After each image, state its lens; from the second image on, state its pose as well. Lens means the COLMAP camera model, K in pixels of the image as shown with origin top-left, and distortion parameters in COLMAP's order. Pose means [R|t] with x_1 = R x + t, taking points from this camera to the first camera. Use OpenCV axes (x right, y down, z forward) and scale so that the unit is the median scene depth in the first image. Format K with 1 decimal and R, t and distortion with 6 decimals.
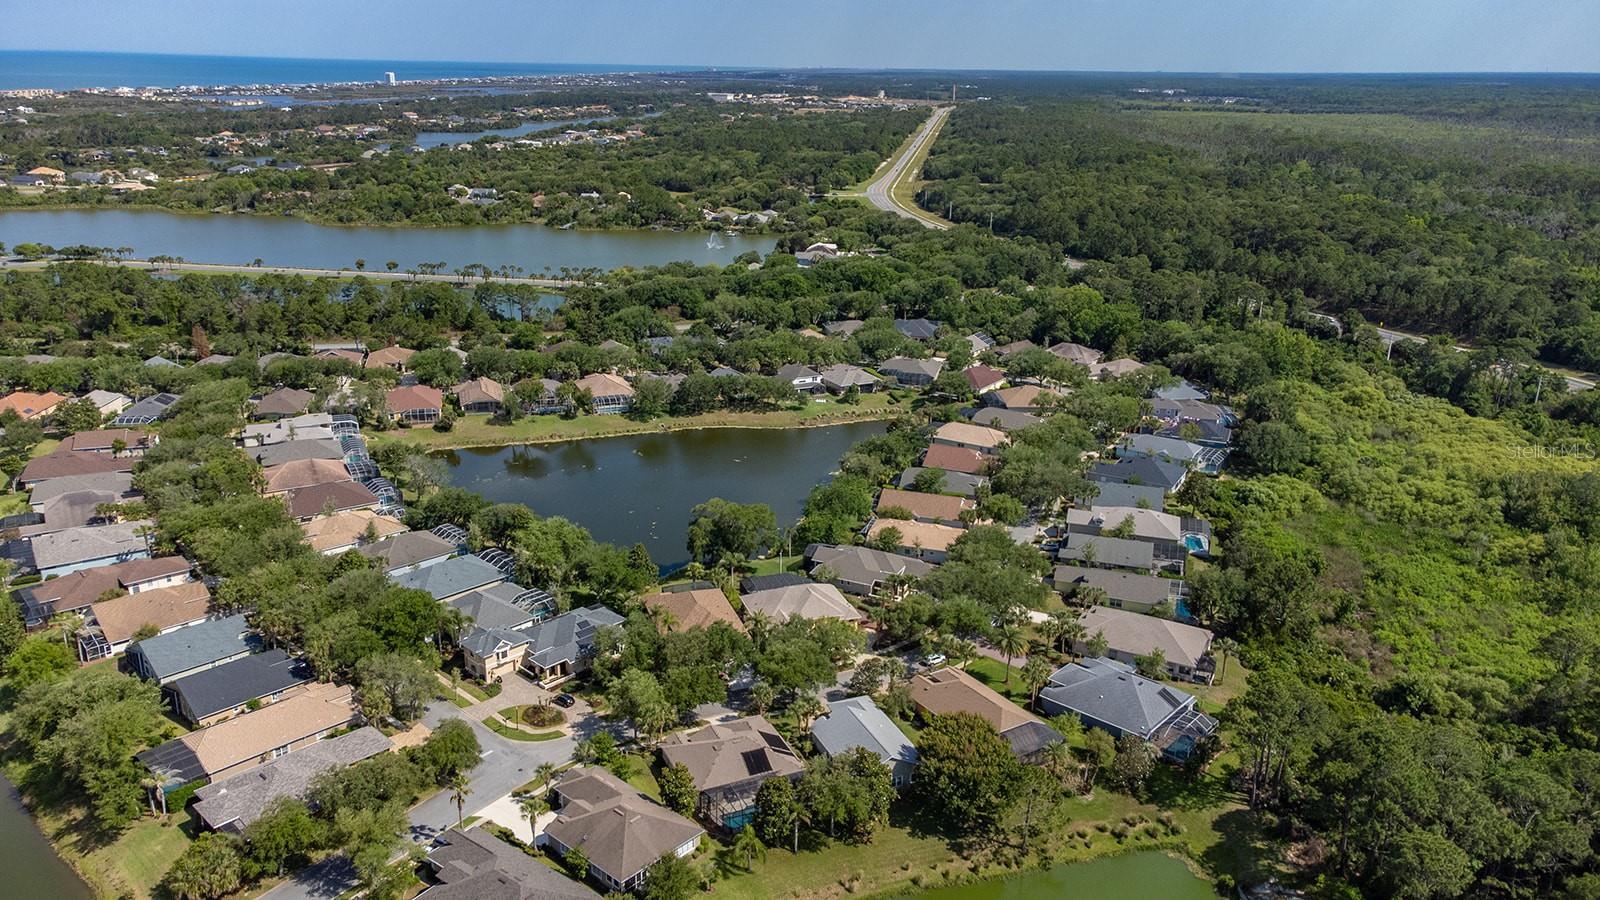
lens RADIAL K [[1173.0, 0, 793.0], [0, 1173.0, 450.3], [0, 0, 1]] dist [0.005553, 0.051283]
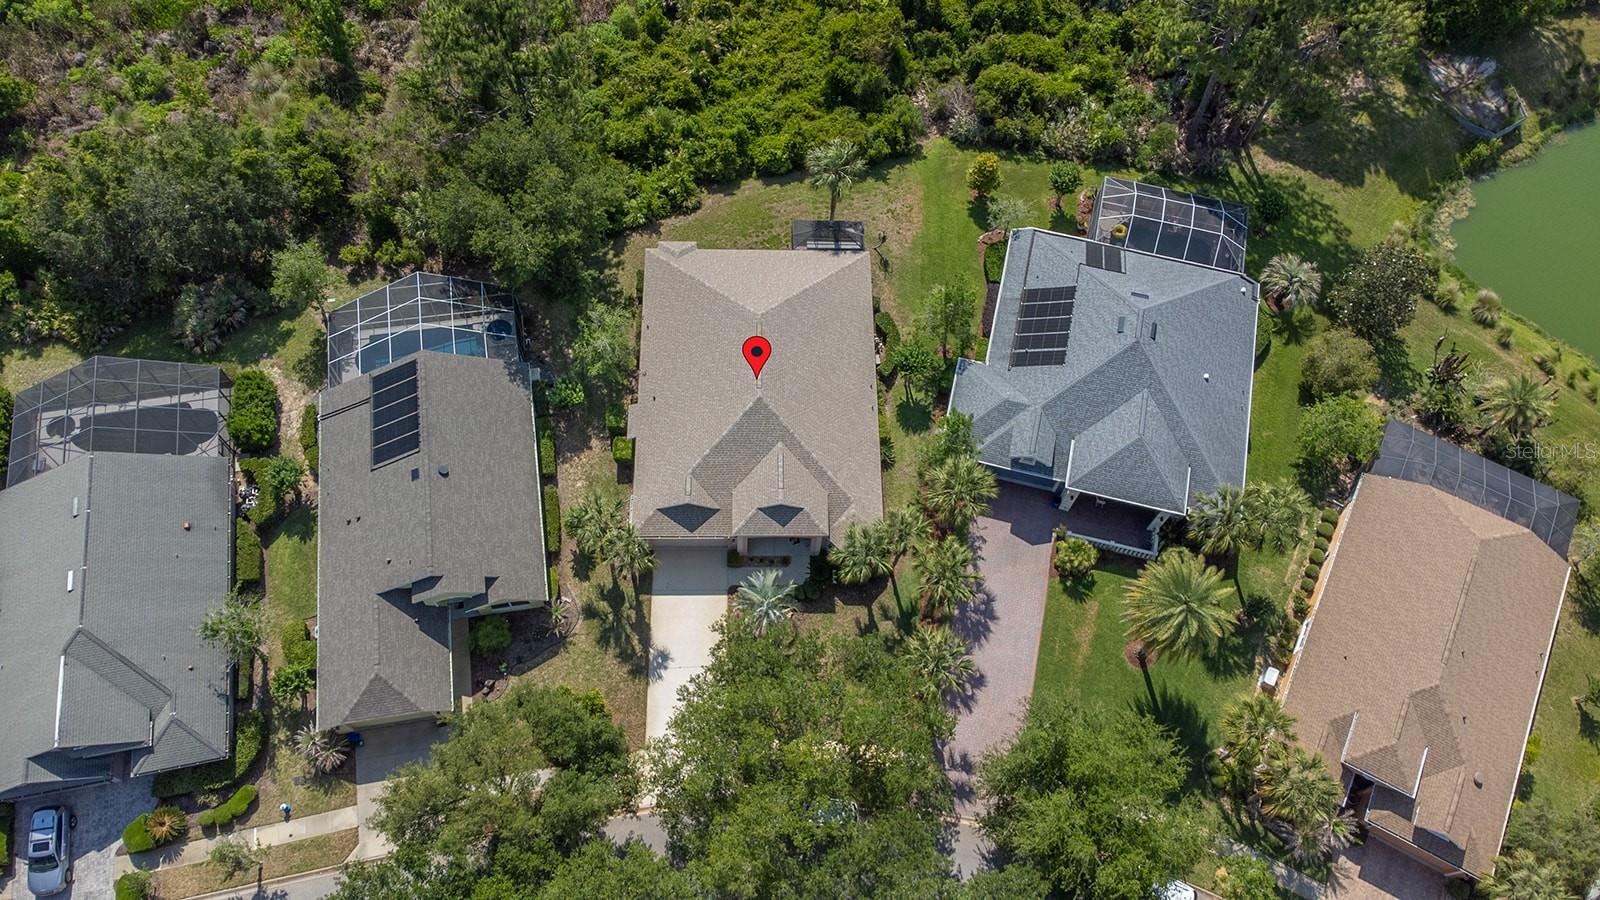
lens RADIAL K [[1188.0, 0, 800.0], [0, 1188.0, 450.0], [0, 0, 1]] dist [0.021872, 0.059396]
pose [[-0.487725, -0.798523, 0.352824, 0.081966], [0.216130, 0.281124, 0.935017, -0.099222], [-0.845820, 0.532287, 0.035474, 0.554839]]
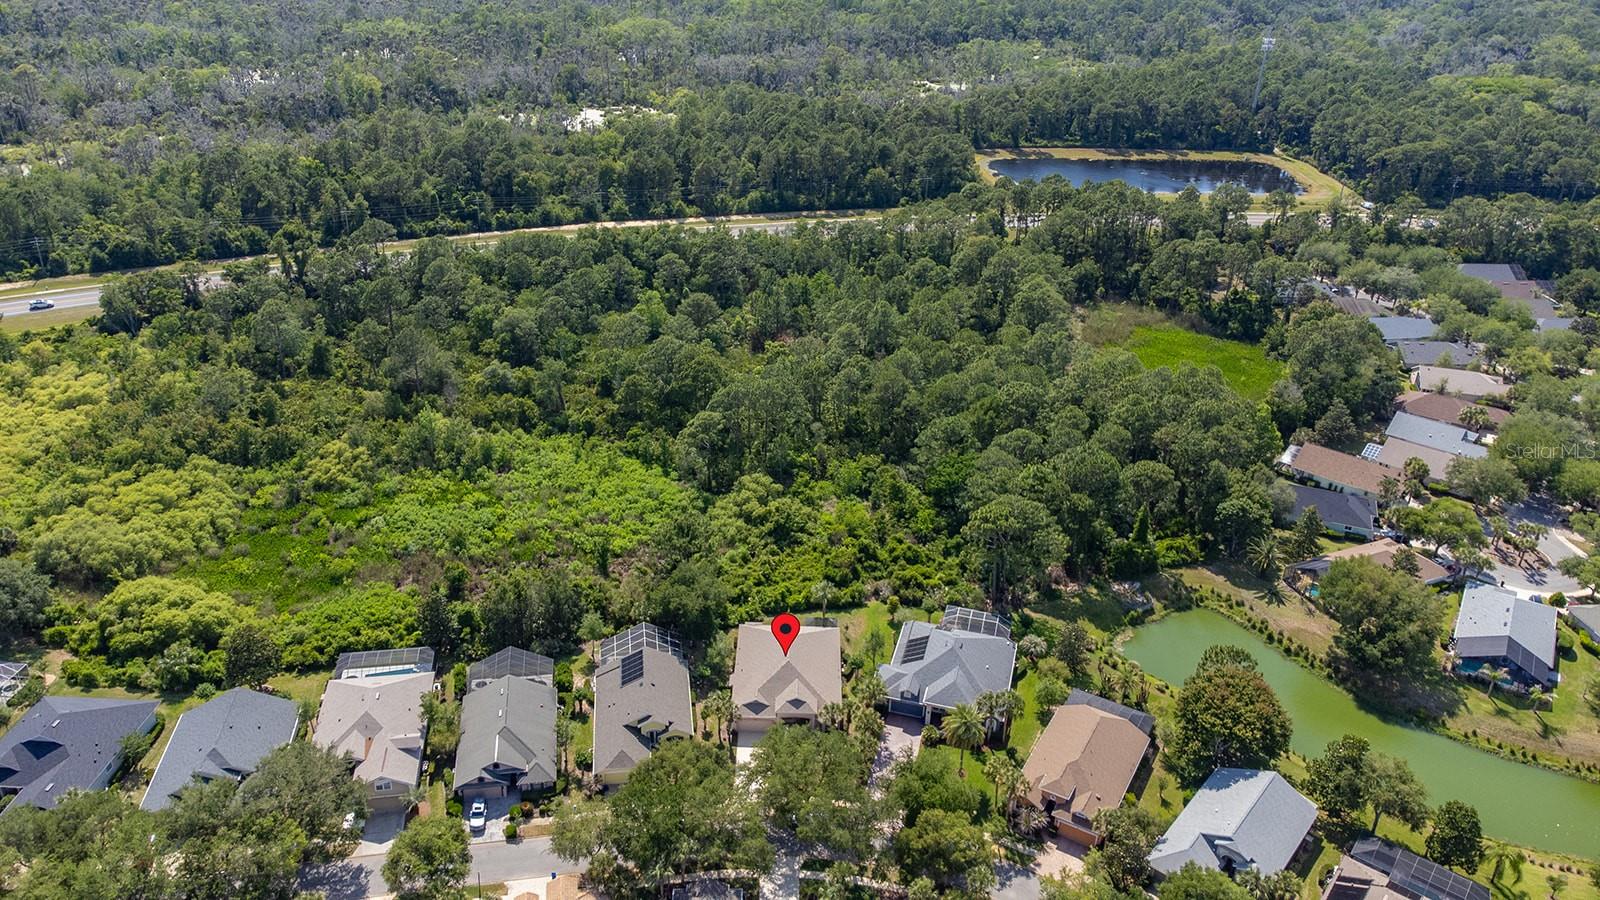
lens RADIAL K [[1199.1, 0, 800.0], [0, 1199.1, 450.0], [0, 0, 1]] dist [0.040657, -0.002570]
pose [[-0.462518, -0.431514, 0.774515, -0.159722], [0.232698, 0.783863, 0.575682, -0.246034], [-0.855528, 0.446491, -0.262138, 0.642540]]
